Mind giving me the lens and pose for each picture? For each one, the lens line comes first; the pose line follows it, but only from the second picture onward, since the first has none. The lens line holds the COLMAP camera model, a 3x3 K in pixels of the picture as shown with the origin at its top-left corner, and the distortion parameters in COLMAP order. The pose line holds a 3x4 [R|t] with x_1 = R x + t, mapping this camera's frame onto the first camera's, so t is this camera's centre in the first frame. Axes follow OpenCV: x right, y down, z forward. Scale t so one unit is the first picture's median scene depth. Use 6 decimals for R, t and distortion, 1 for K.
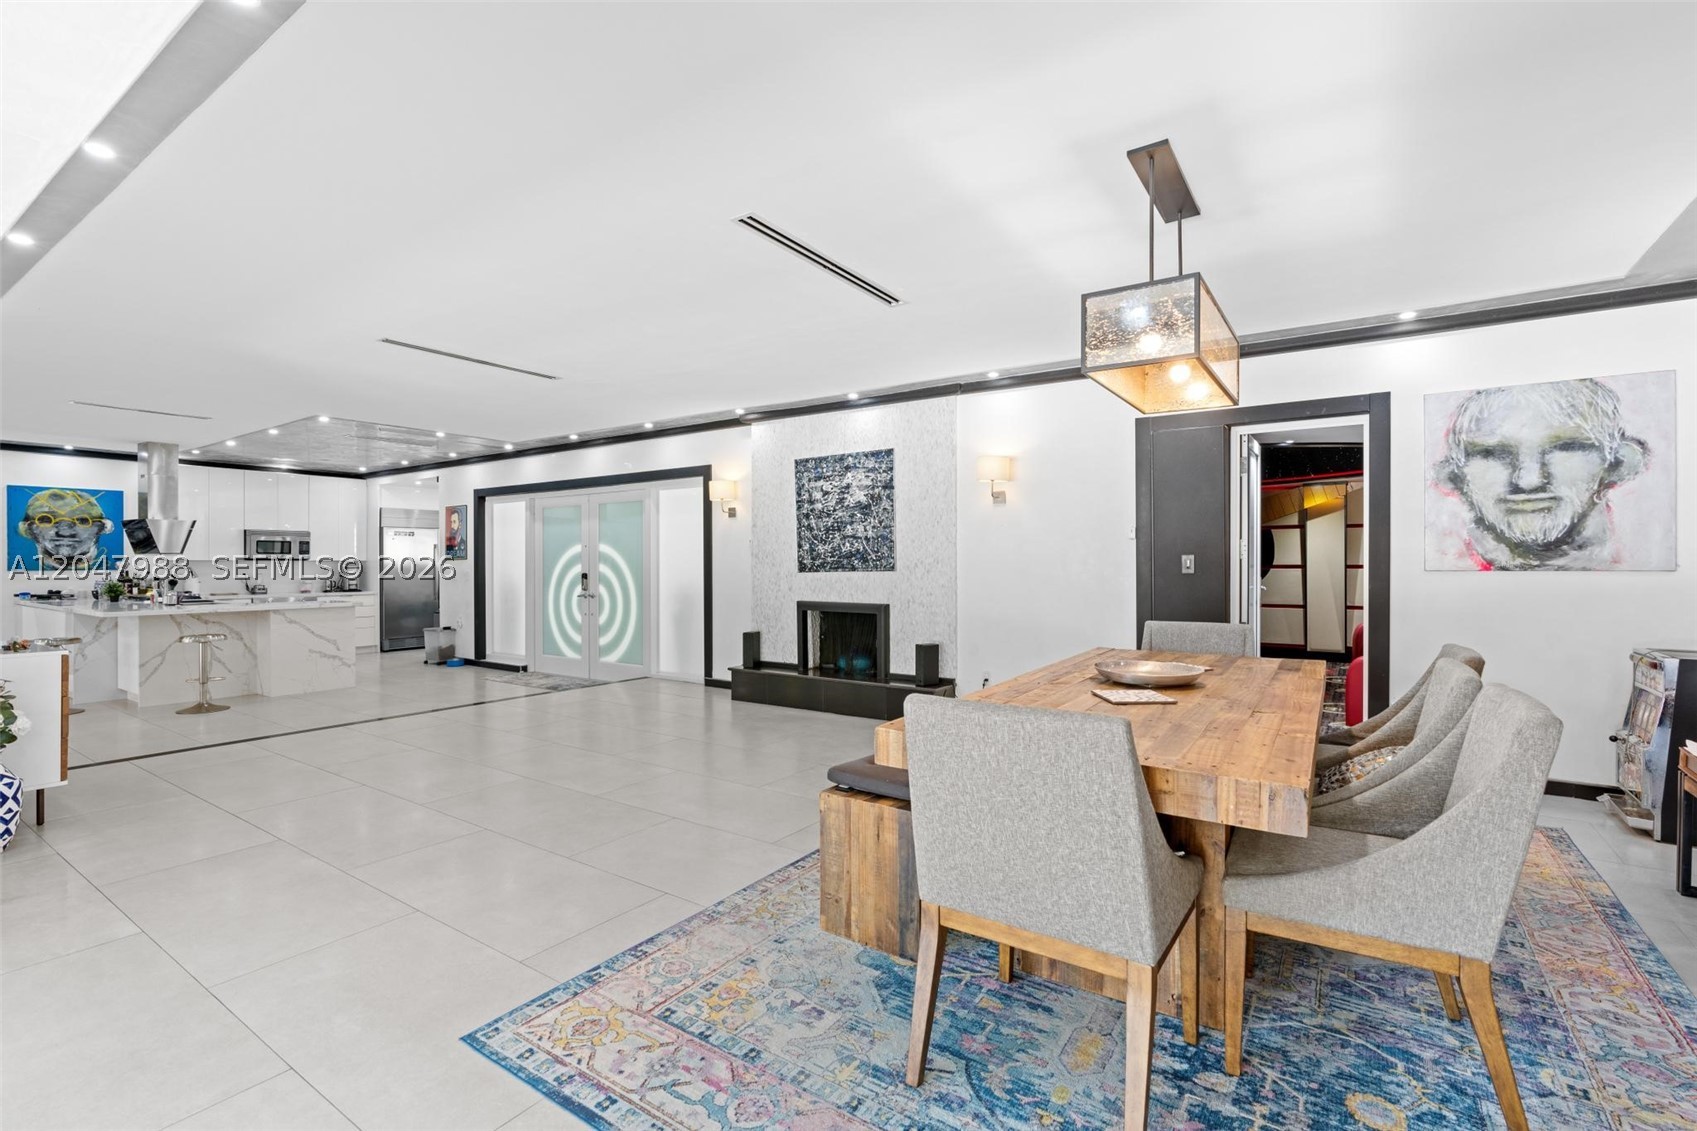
lens RADIAL K [[764.6, 0, 851.4], [0, 764.6, 561.2], [0, 0, 1]] dist [-0.002042, 0.000570]
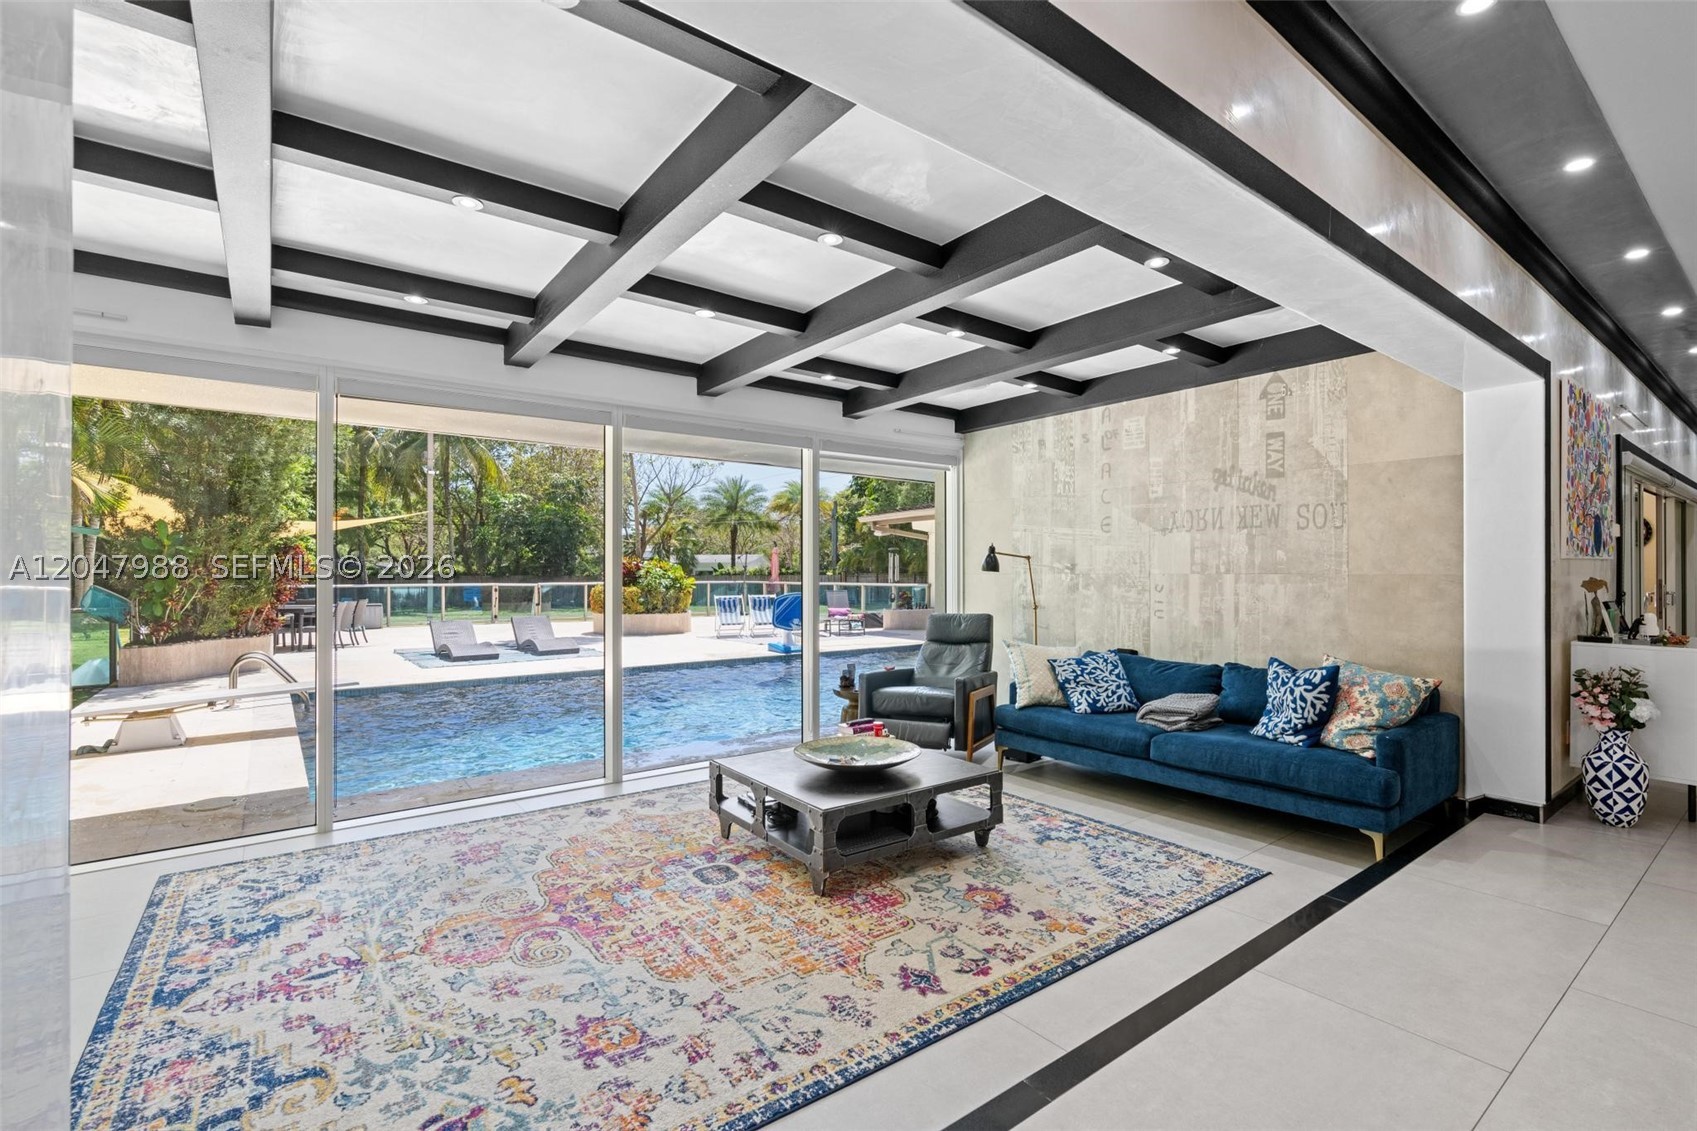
lens RADIAL K [[764.6, 0, 851.5], [0, 764.6, 569.9], [0, 0, 1]] dist [-0.002042, 0.000570]
pose [[-0.305172, 0.000704, -0.952297, 0.092079], [0.009212, 0.999955, -0.002212, 0.002908], [0.952253, -0.009448, -0.305165, 0.101666]]
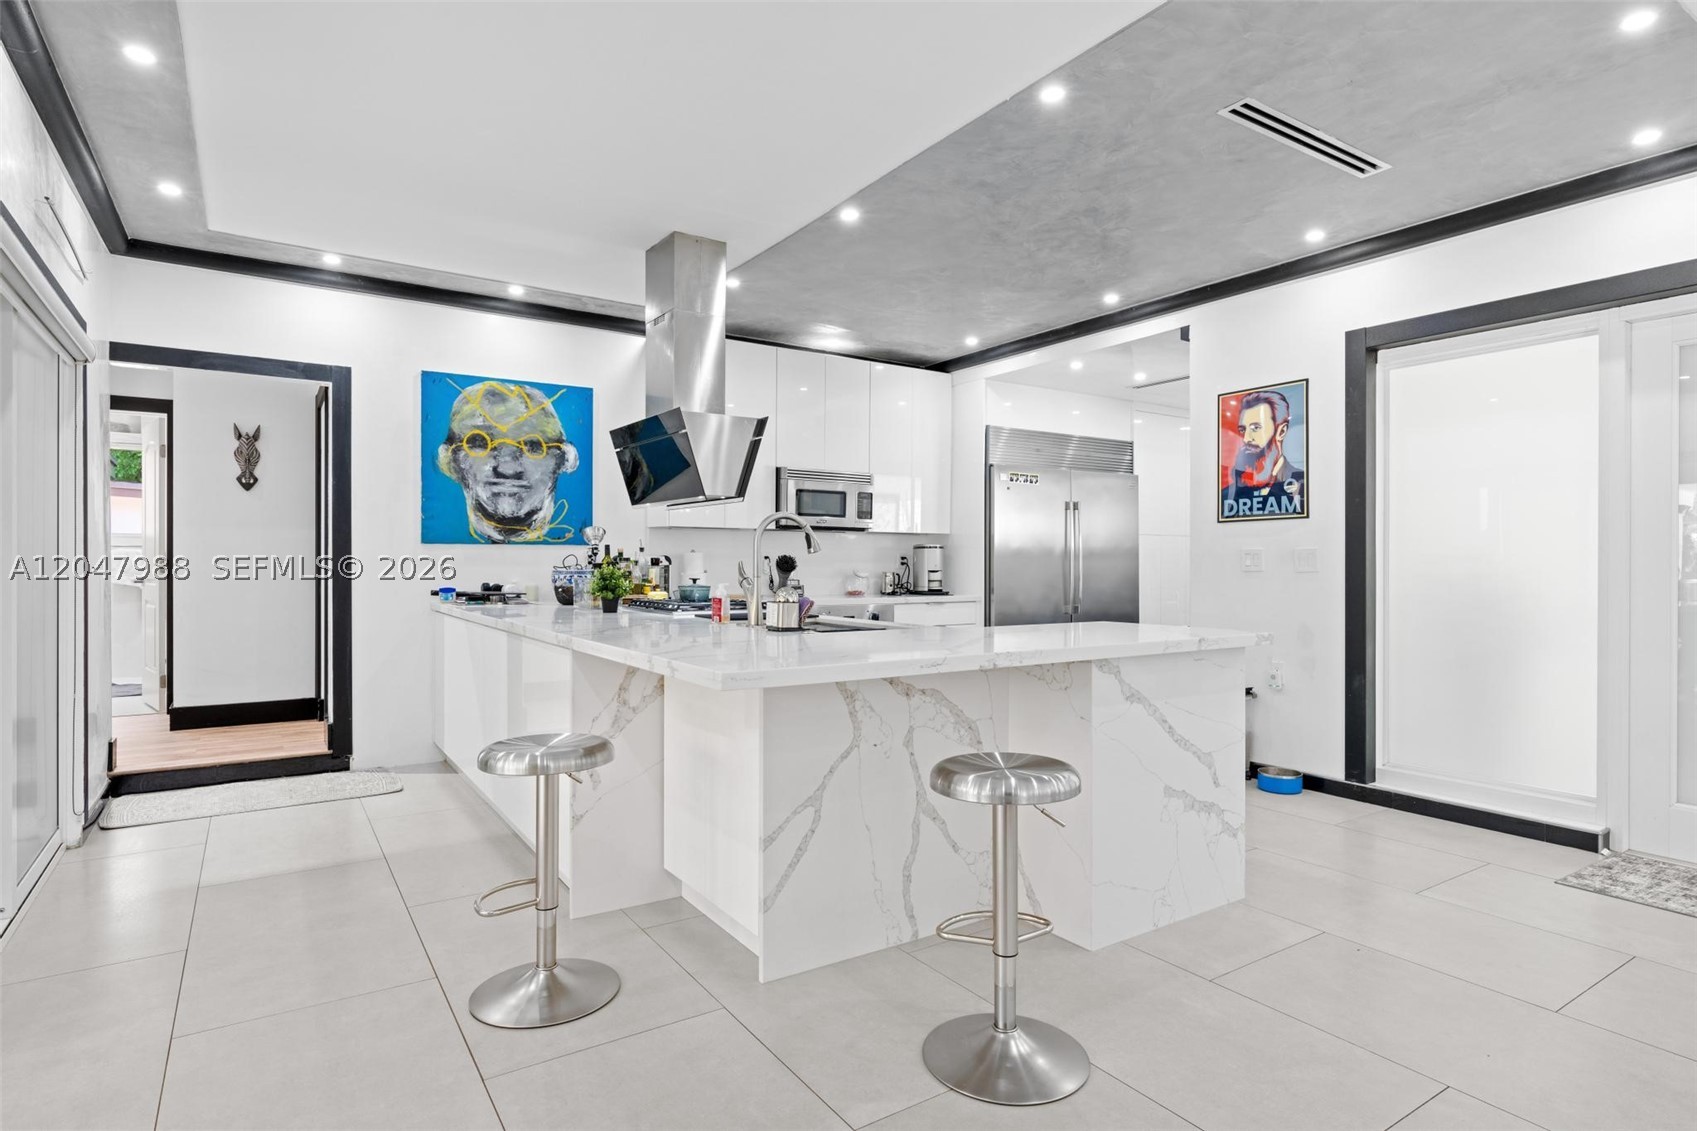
lens RADIAL K [[893.6, 0, 844.9], [0, 893.6, 566.4], [0, 0, 1]] dist [-0.015599, 0.000143]
pose [[0.926602, 0.004944, -0.376010, -0.619910], [-0.003873, 0.999986, 0.003604, 0.023964], [0.376023, -0.001883, 0.926609, 0.555531]]
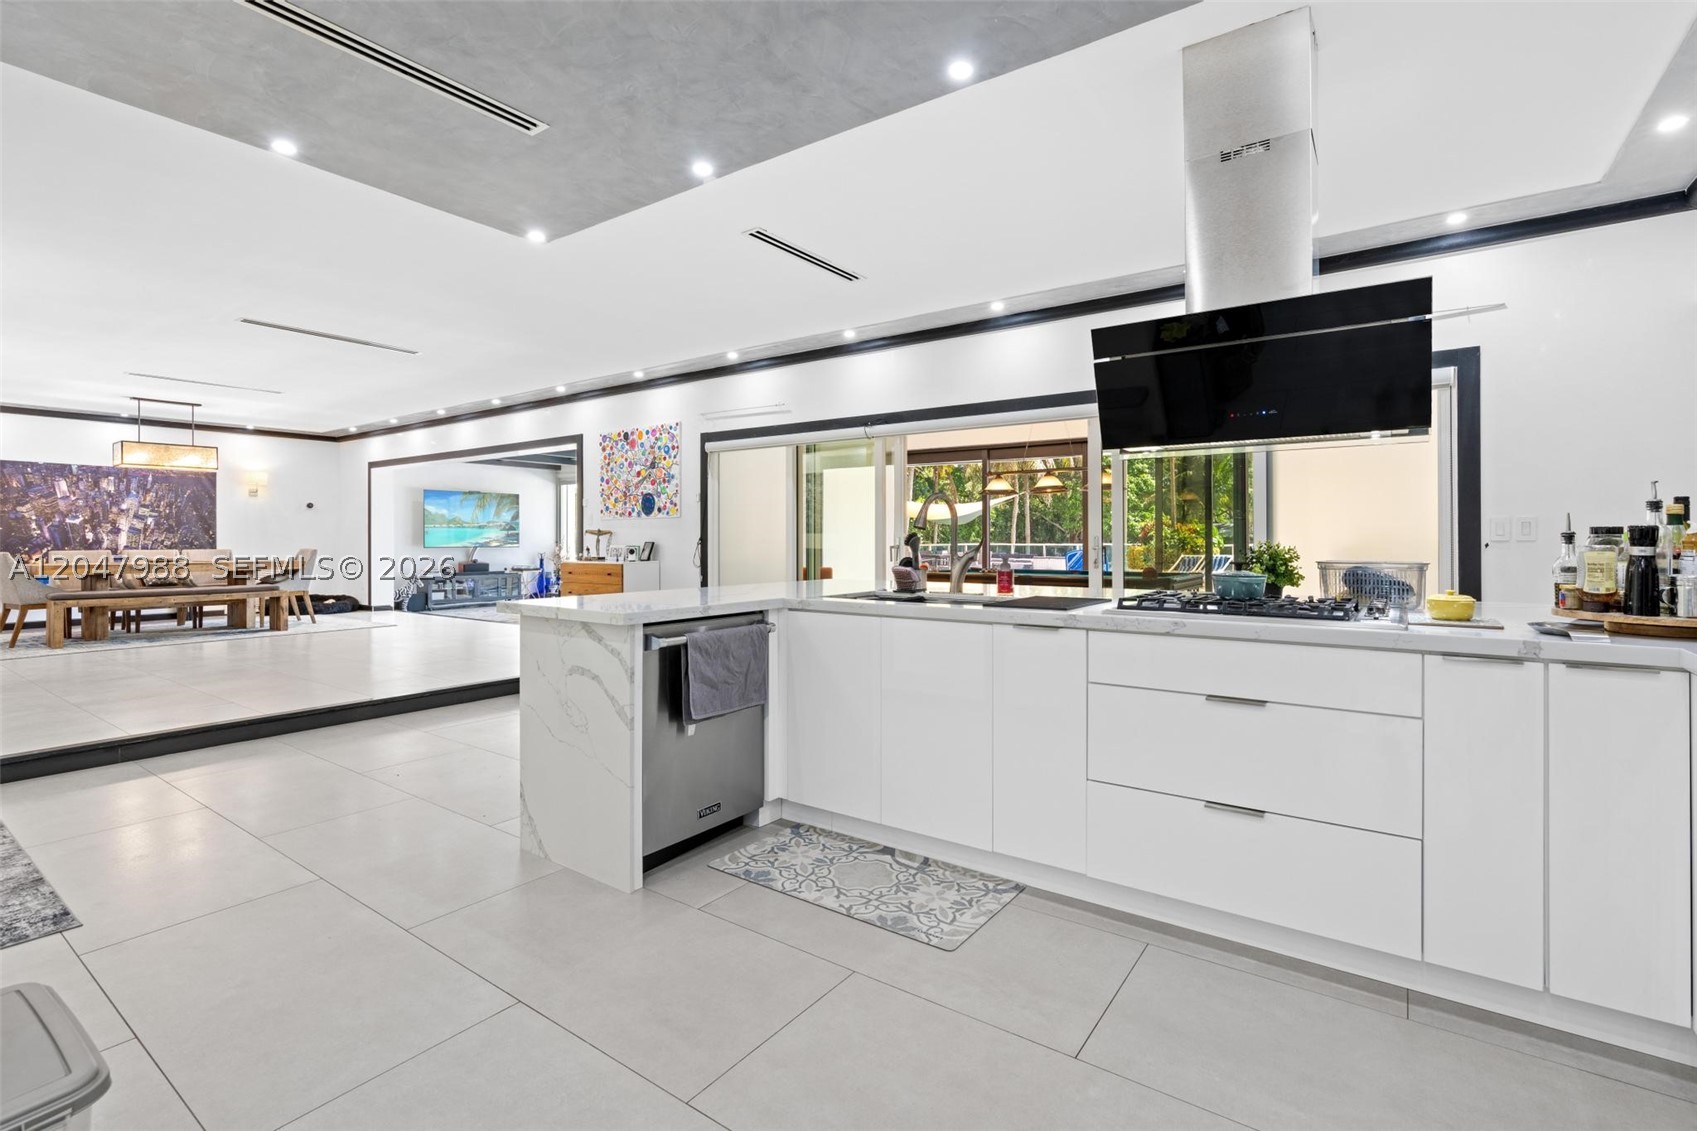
lens RADIAL K [[764.6, 0, 845.6], [0, 764.6, 549.3], [0, 0, 1]] dist [-0.002042, 0.000570]
pose [[-0.999836, 0.000257, 0.018109, -0.746830], [0.000372, 0.999980, 0.006359, 0.025519], [-0.018107, 0.006365, -0.999816, 1.246961]]
